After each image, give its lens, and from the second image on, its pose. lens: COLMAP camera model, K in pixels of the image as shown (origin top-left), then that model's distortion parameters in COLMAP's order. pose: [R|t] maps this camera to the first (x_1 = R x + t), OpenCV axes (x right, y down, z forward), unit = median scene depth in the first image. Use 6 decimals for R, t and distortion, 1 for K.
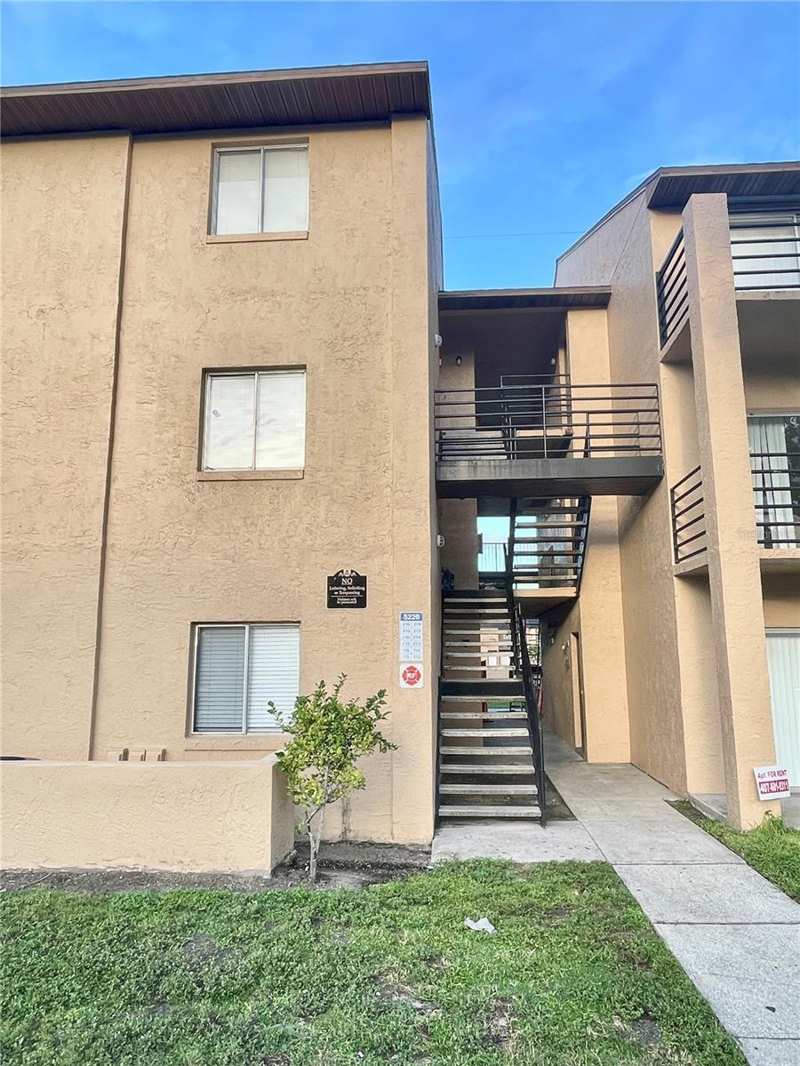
lens RADIAL K [[734.7, 0, 400.0], [0, 734.7, 533.0], [0, 0, 1]] dist [0.006937, -0.026453]
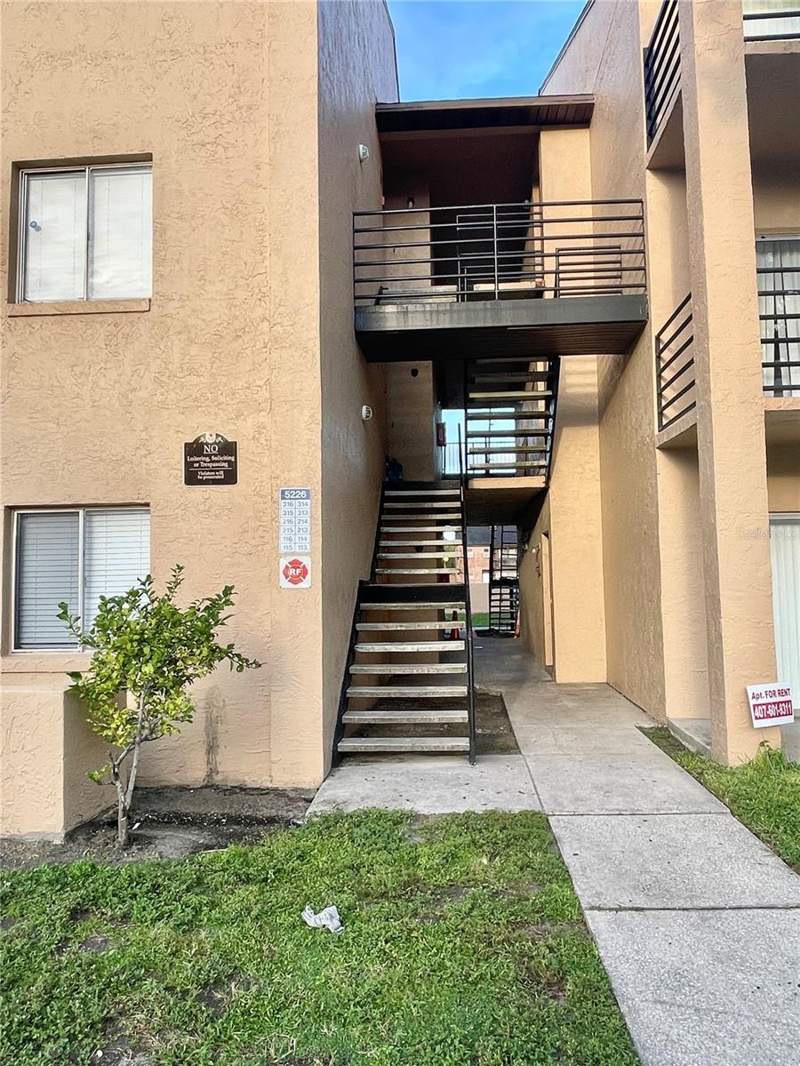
lens RADIAL K [[765.8, 0, 400.0], [0, 765.8, 533.0], [0, 0, 1]] dist [0.014604, -0.038812]
pose [[0.999927, -0.011975, 0.001558, 0.117221], [0.011744, 0.994375, 0.105266, 0.070692], [-0.002809, -0.105240, 0.994443, 0.217379]]
